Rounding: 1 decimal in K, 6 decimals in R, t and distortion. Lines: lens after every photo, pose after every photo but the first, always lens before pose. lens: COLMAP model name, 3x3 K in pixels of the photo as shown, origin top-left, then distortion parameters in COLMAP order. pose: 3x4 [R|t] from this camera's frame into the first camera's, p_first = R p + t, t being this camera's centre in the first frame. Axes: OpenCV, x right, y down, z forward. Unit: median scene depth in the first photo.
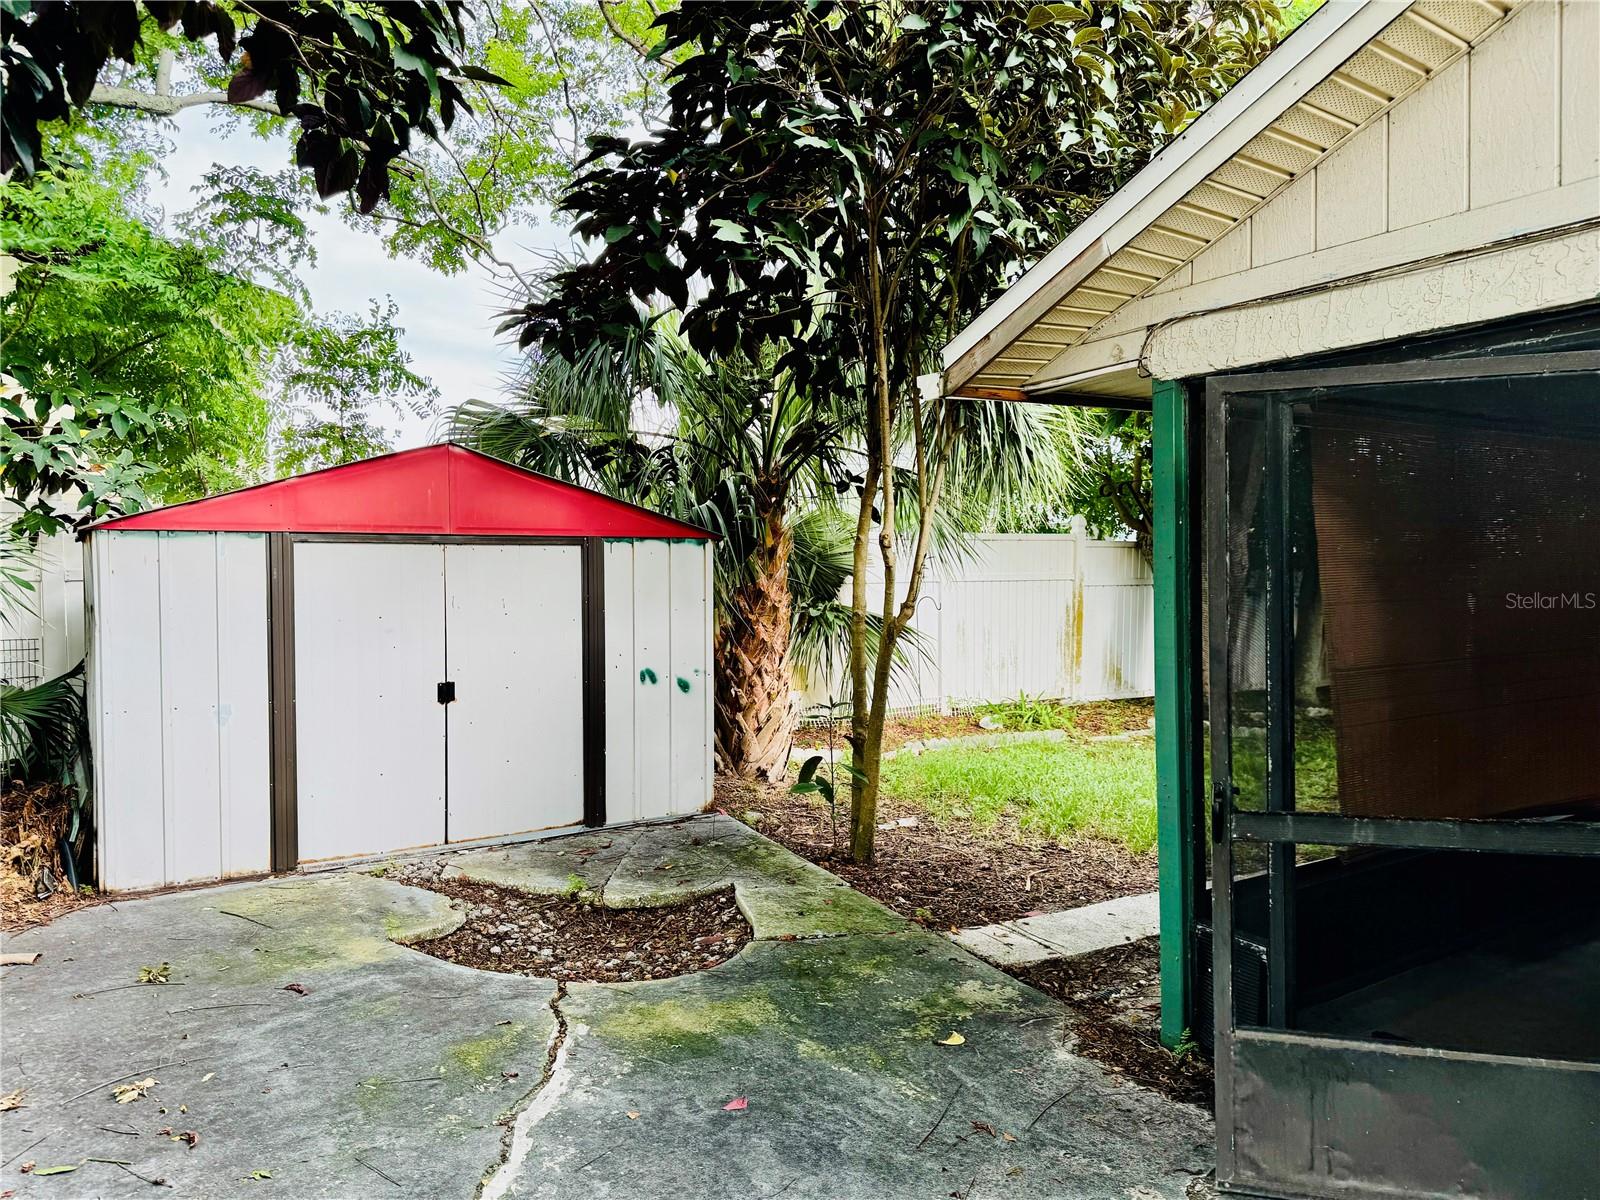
lens RADIAL K [[1095.6, 0, 786.7], [0, 1095.6, 584.0], [0, 0, 1]] dist [0.034147, -0.002738]
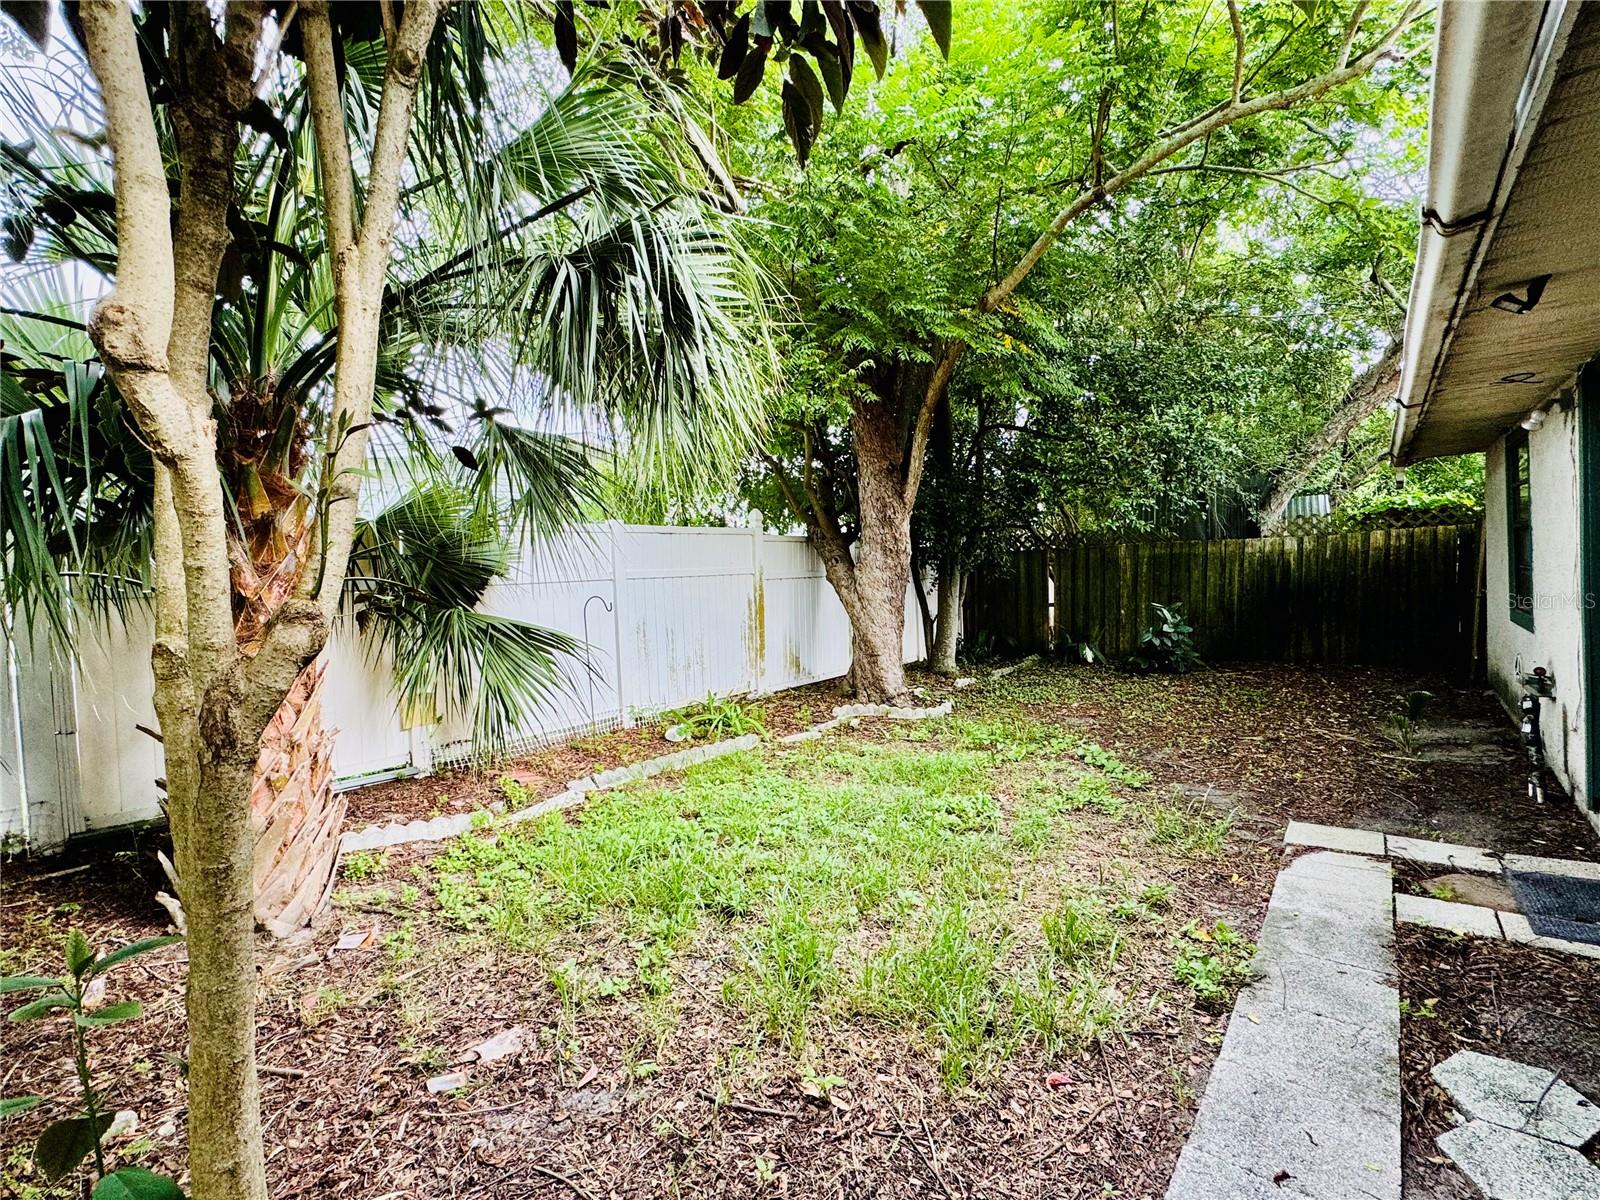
lens RADIAL K [[746.2, 0, 789.4], [0, 746.2, 599.2], [0, 0, 1]] dist [-0.002542, -0.000103]
pose [[0.945067, -0.050248, 0.322991, 0.143929], [0.046741, 0.998734, 0.018611, 0.016980], [-0.323517, -0.002492, 0.946219, 0.699832]]
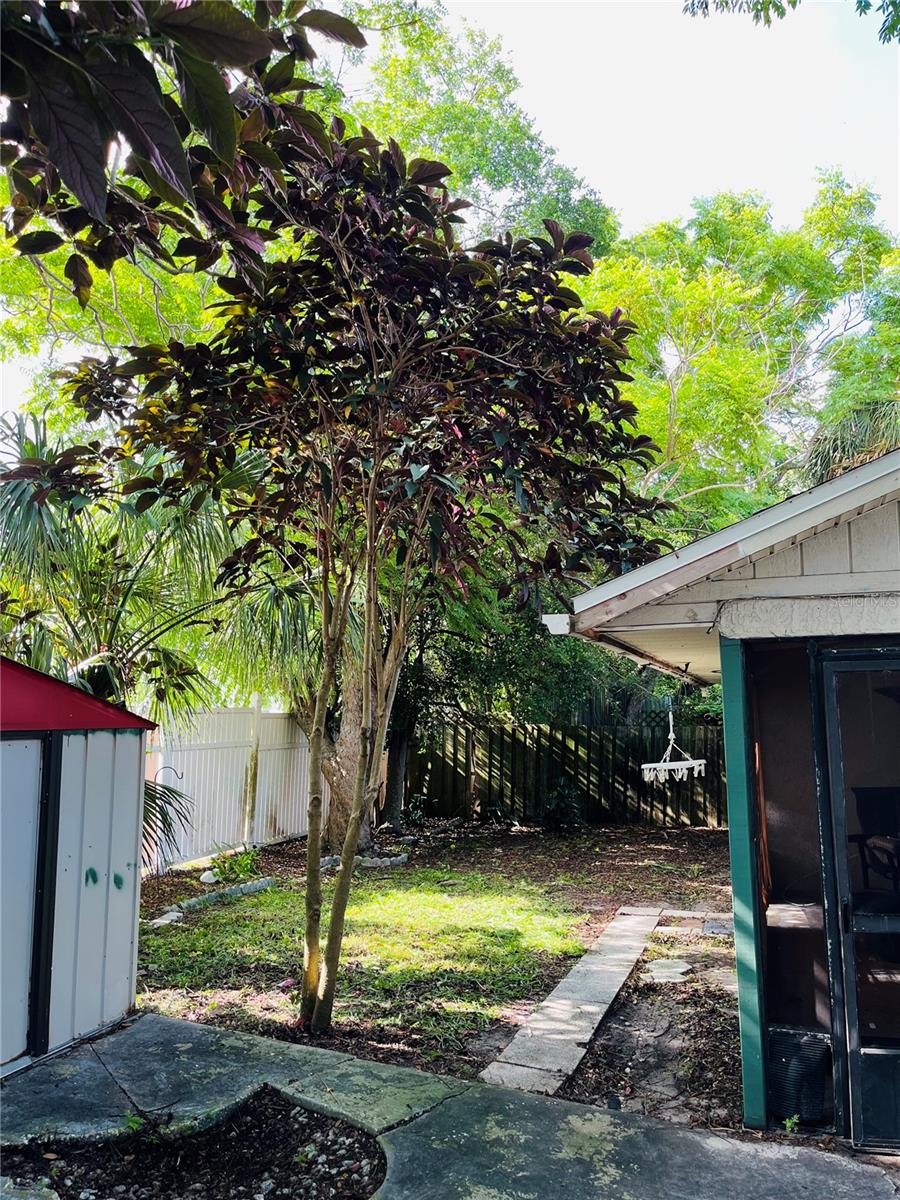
lens RADIAL K [[911.7, 0, 452.2], [0, 911.7, 605.9], [0, 0, 1]] dist [0.000562, -0.006804]
pose [[0.779853, 0.075090, 0.621442, -0.389845], [0.009964, 0.991164, -0.132268, -0.040341], [-0.625883, 0.109342, 0.772214, 0.167059]]
